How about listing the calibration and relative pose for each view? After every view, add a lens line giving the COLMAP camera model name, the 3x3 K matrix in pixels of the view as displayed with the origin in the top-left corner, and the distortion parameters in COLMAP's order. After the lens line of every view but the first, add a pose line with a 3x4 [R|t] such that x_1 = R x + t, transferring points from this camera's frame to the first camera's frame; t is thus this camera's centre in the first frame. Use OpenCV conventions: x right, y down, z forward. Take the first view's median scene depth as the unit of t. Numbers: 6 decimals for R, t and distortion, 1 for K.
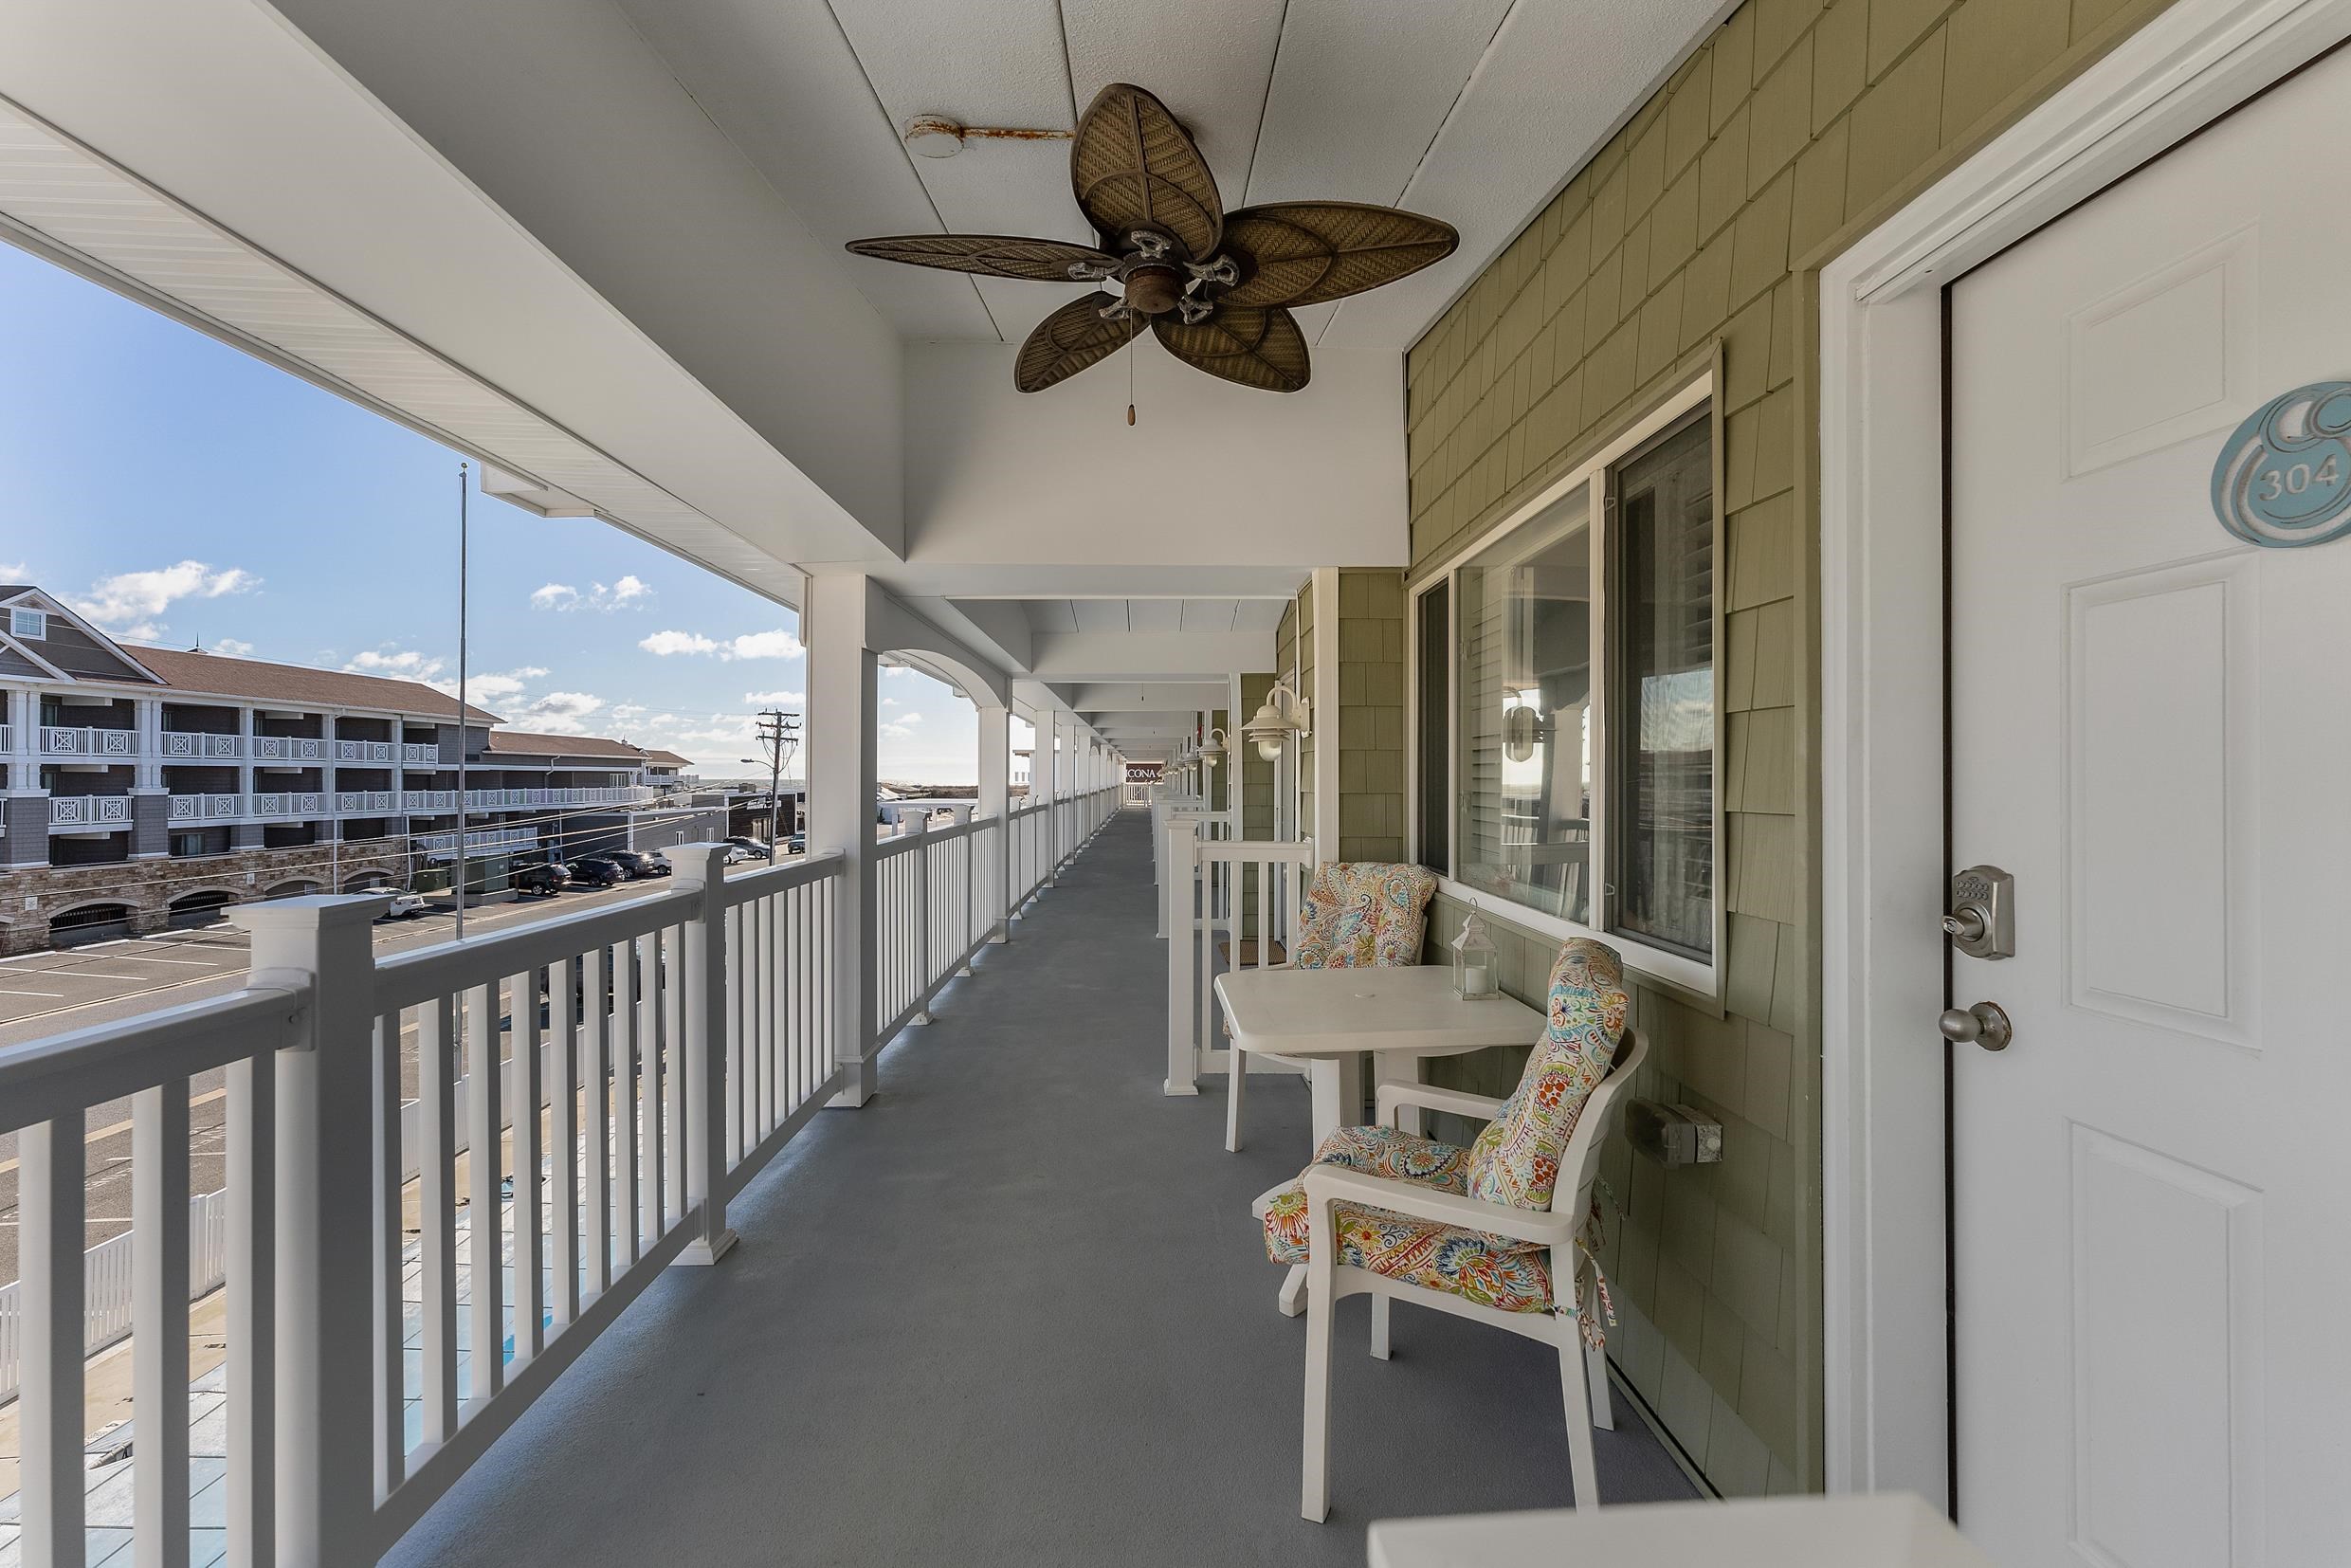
lens RADIAL K [[907.5, 0, 1181.3], [0, 907.5, 776.7], [0, 0, 1]] dist [0.001586, 0.000234]
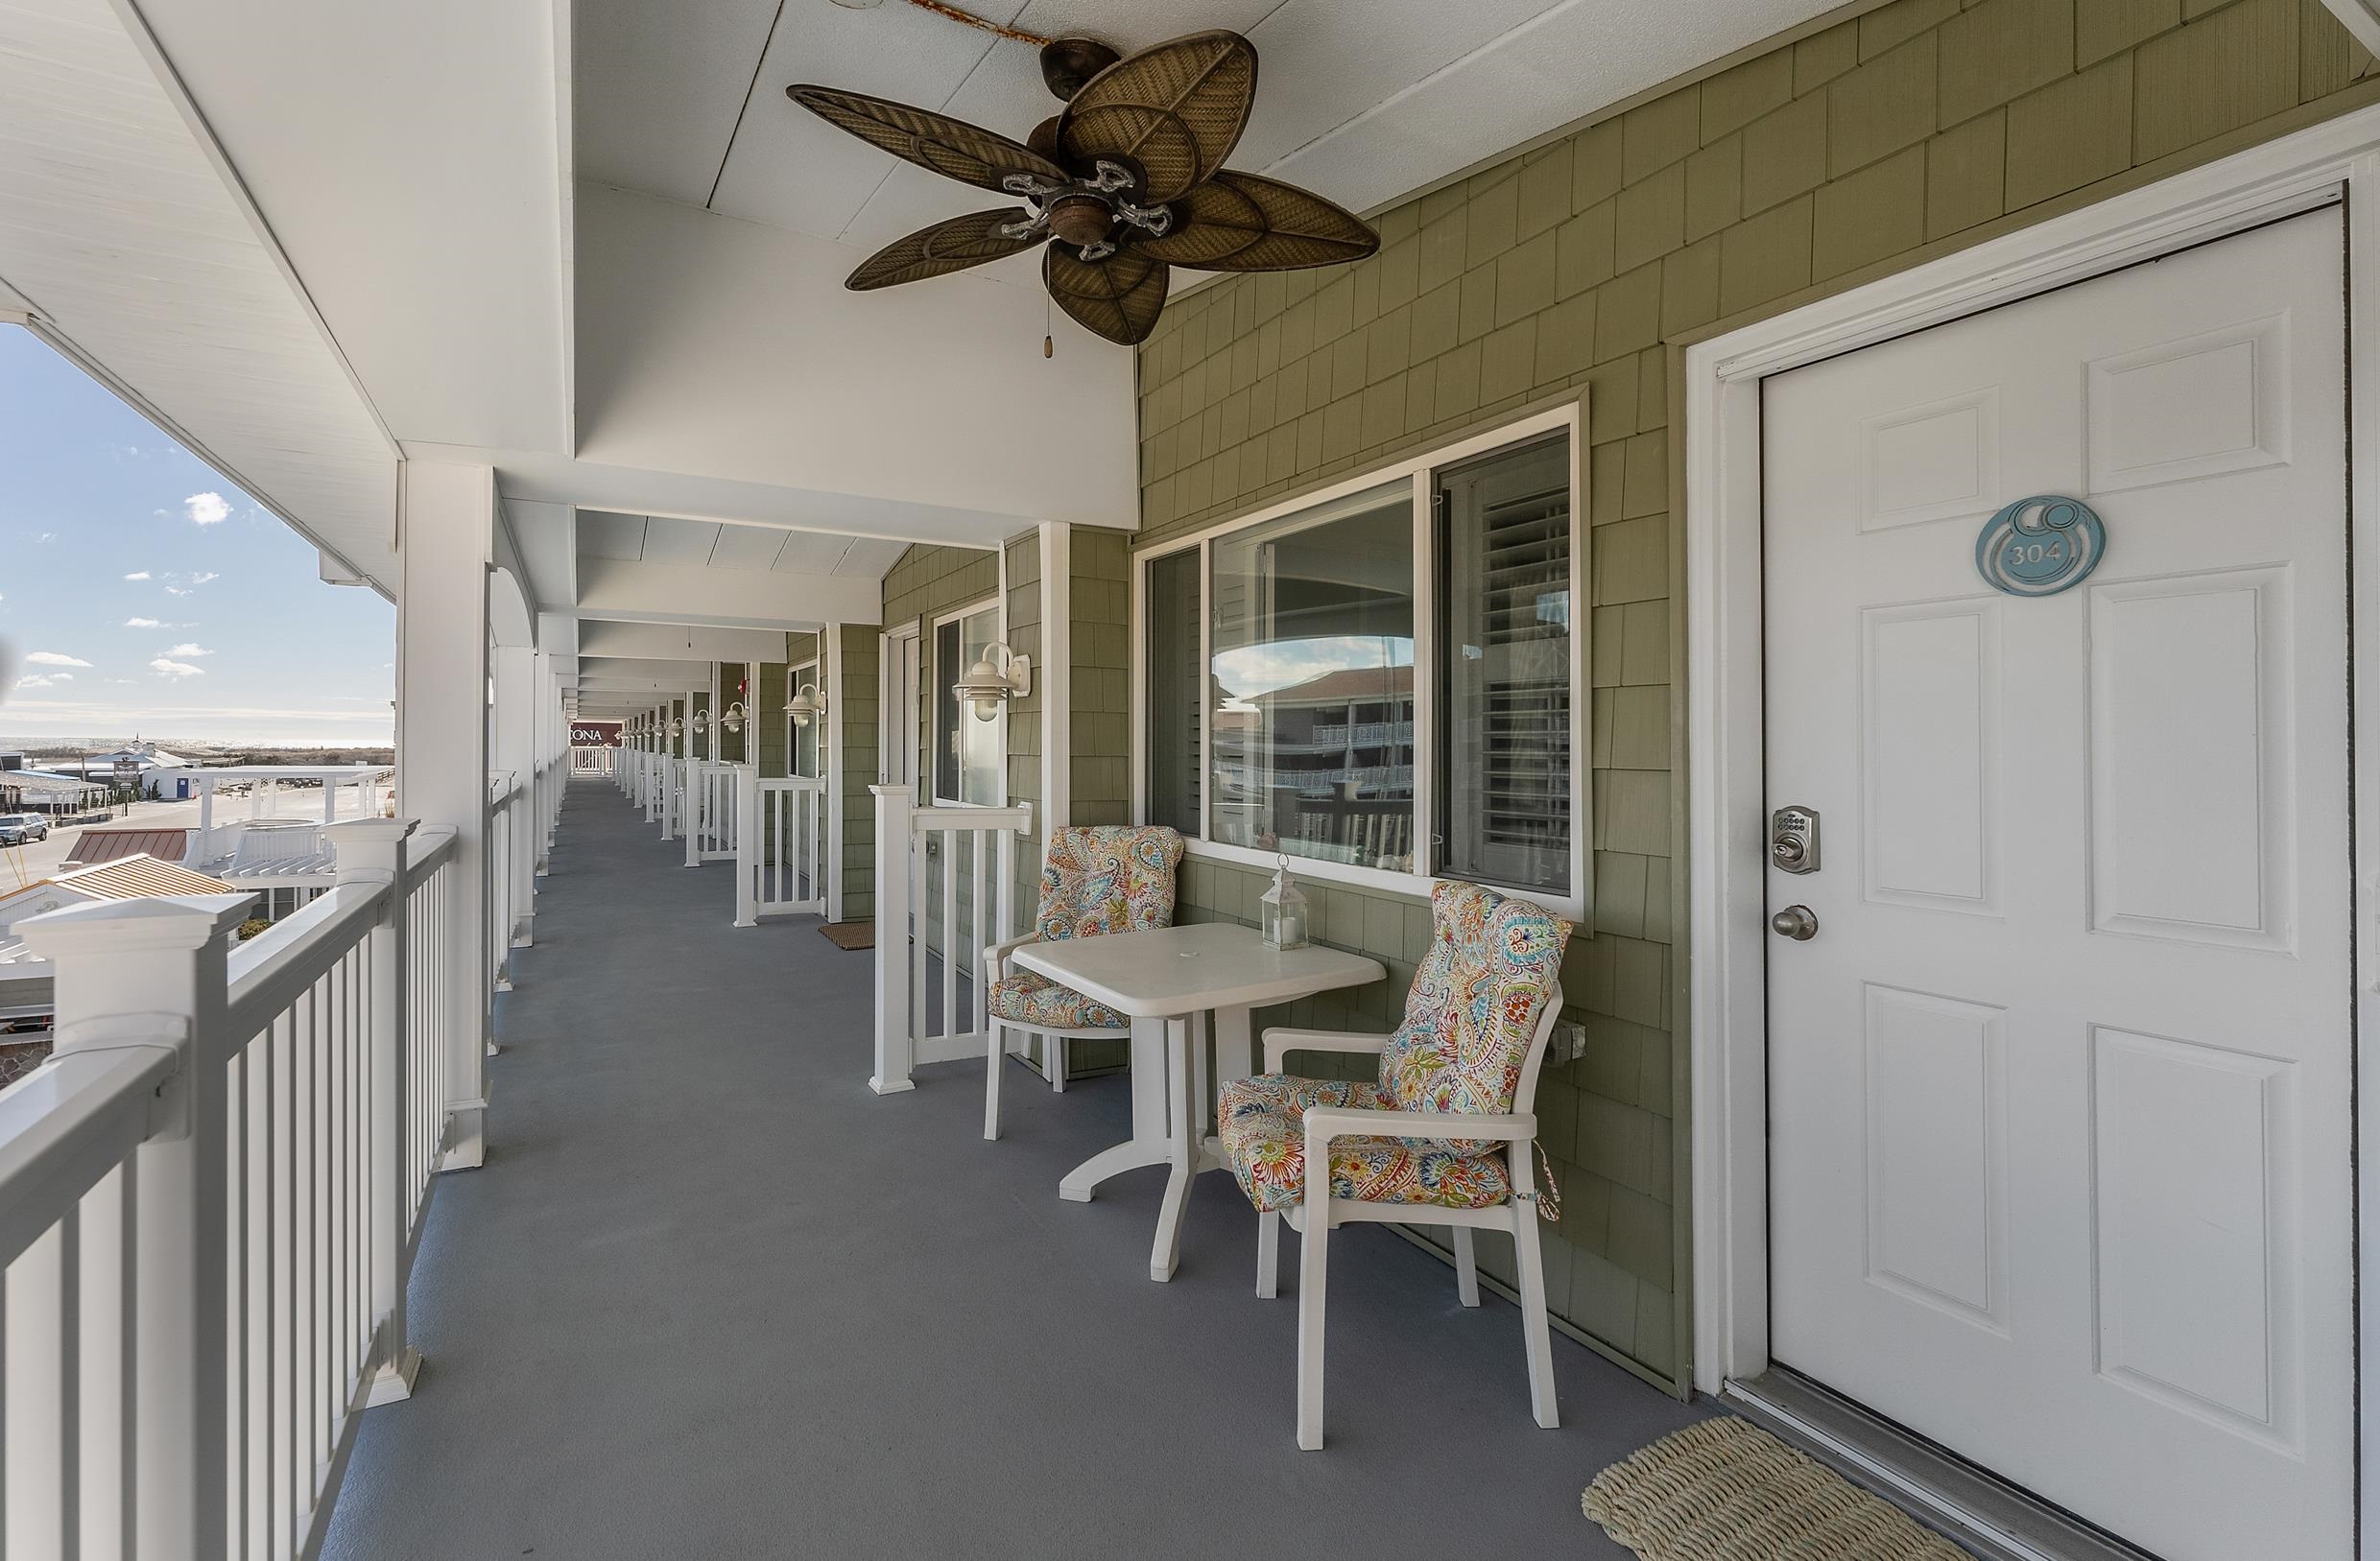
lens RADIAL K [[987.0, 0, 1092.5], [0, 987.0, 736.9], [0, 0, 1]] dist [0.000695, 0.000112]
pose [[0.906138, 0.012815, 0.422789, -0.502415], [-0.010475, 0.999914, -0.007857, 0.011802], [-0.422853, 0.002691, 0.906194, 0.069270]]
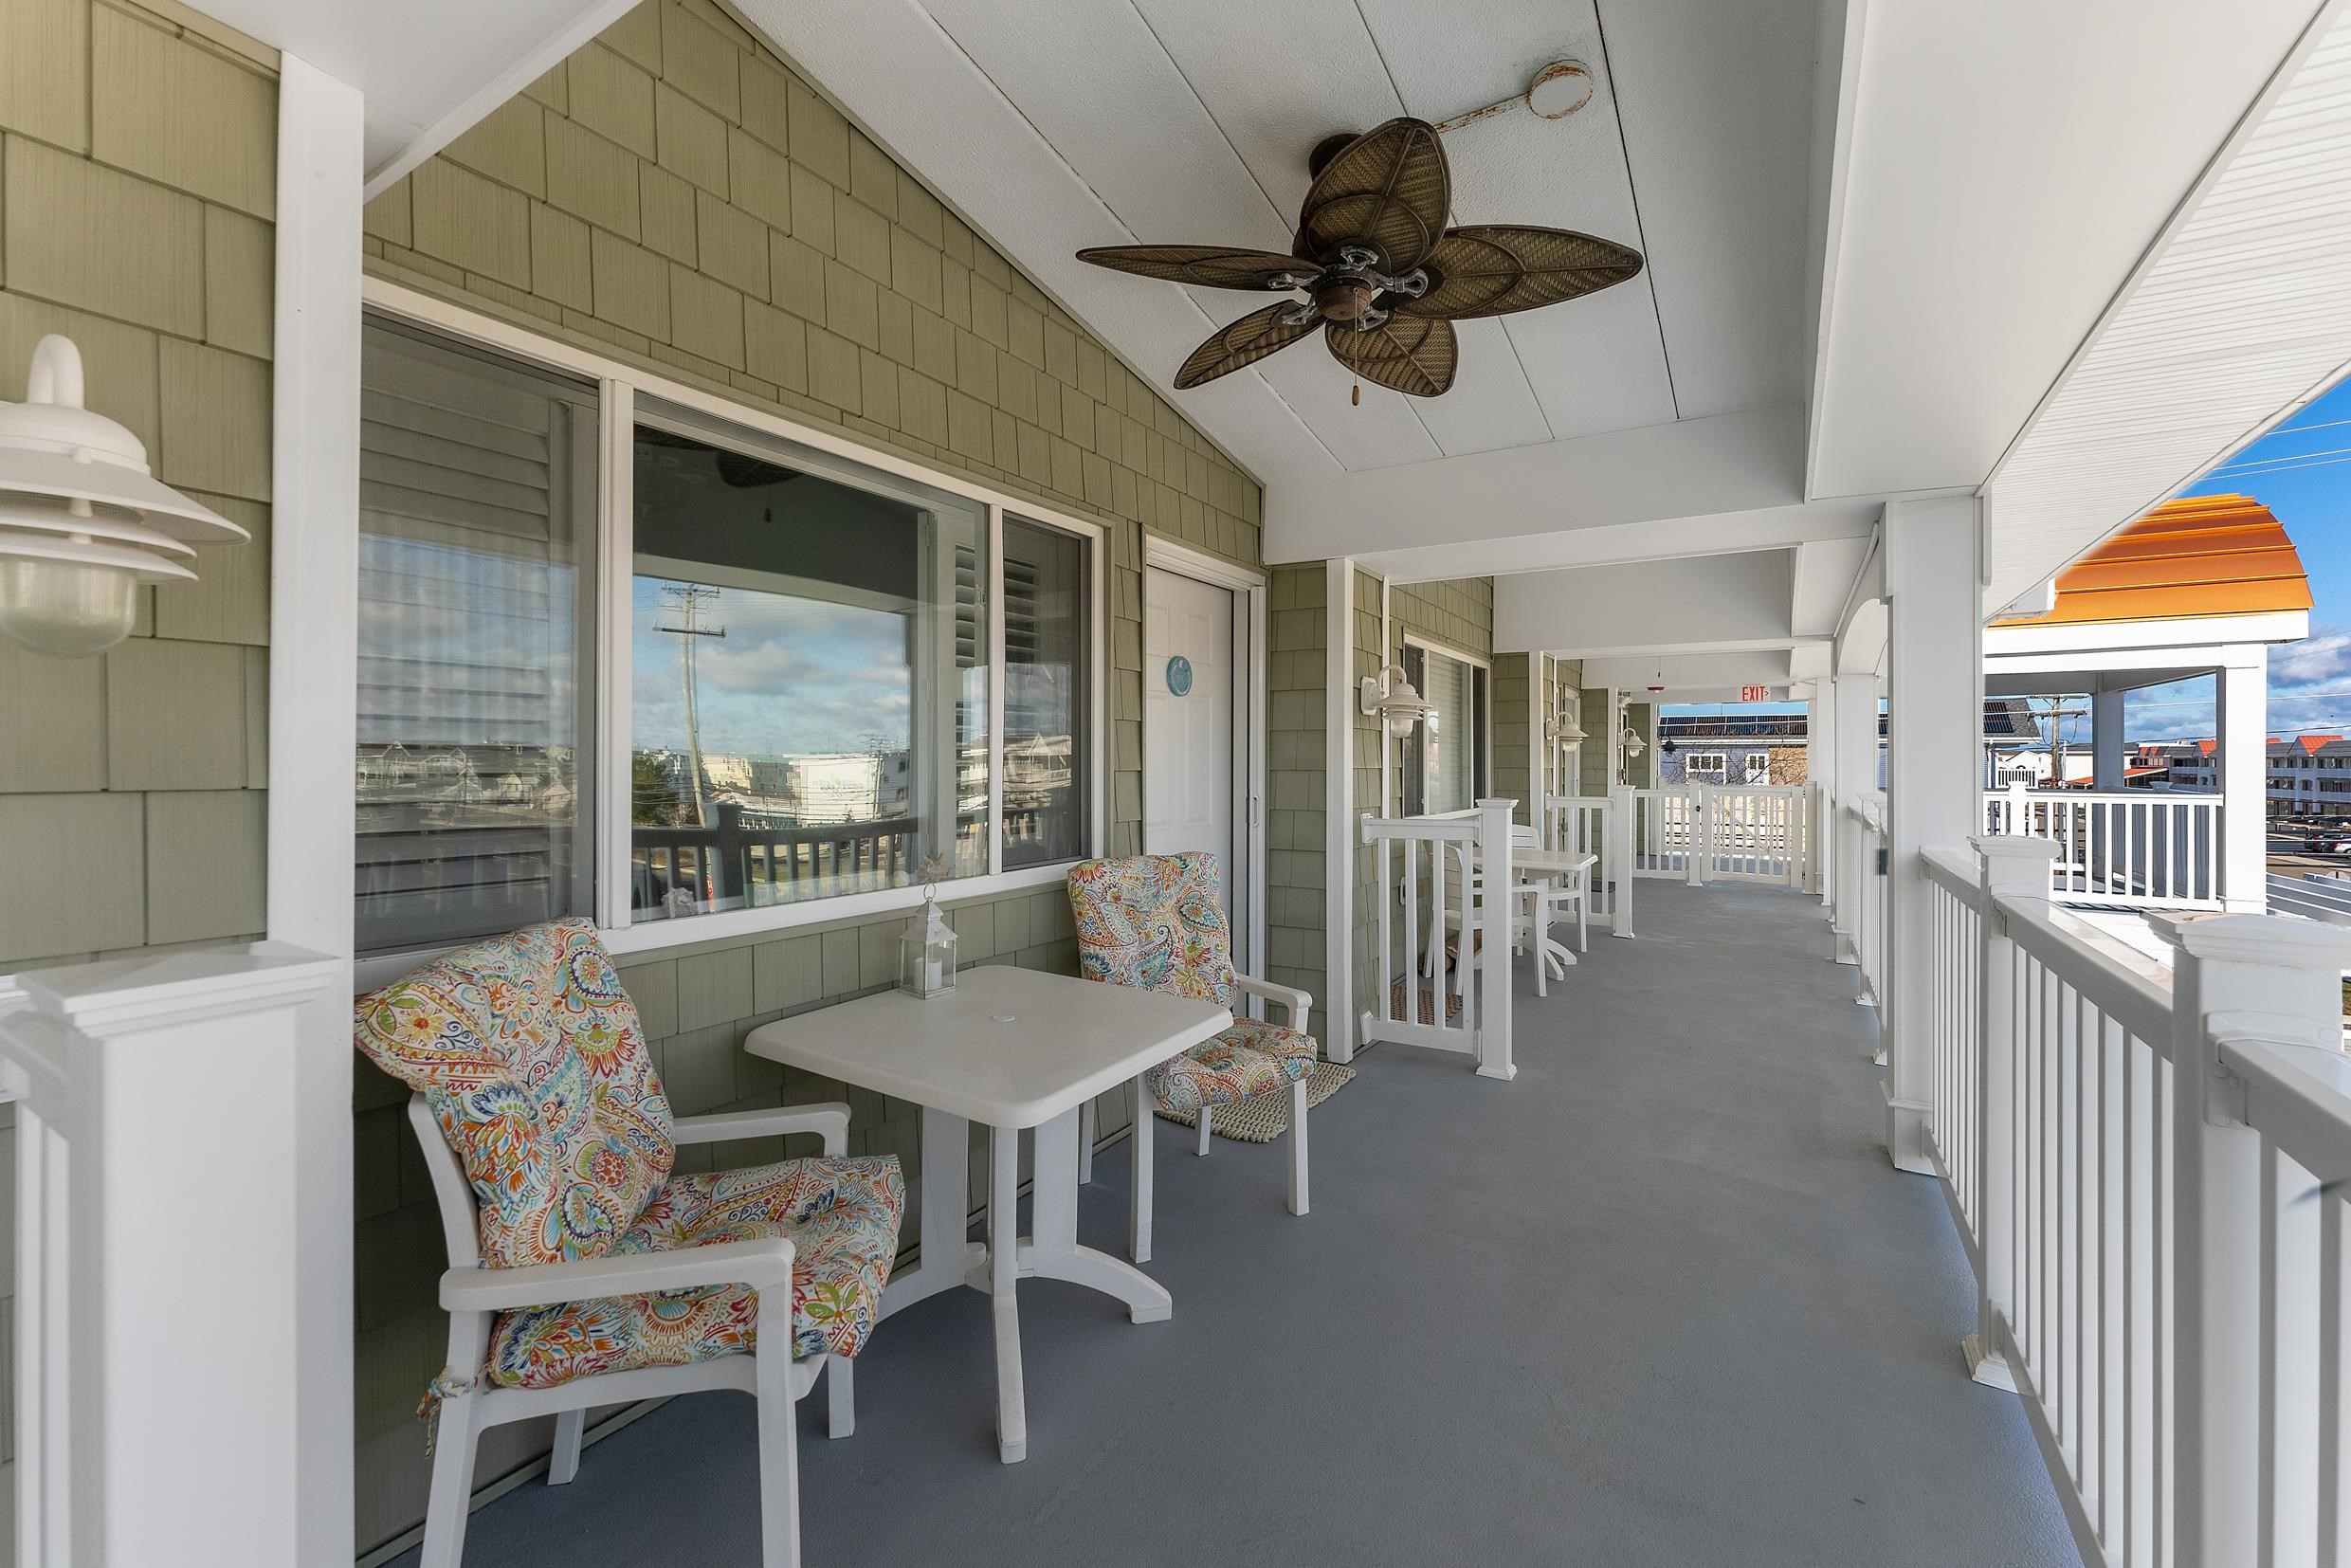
lens RADIAL K [[973.8, 0, 1167.4], [0, 973.8, 756.0], [0, 0, 1]] dist [-0.002264, -0.000019]
pose [[-0.825015, 0.006706, 0.565071, -0.565224], [0.003696, 0.999972, -0.006471, 0.016723], [-0.565099, -0.003250, -0.825017, 2.308020]]
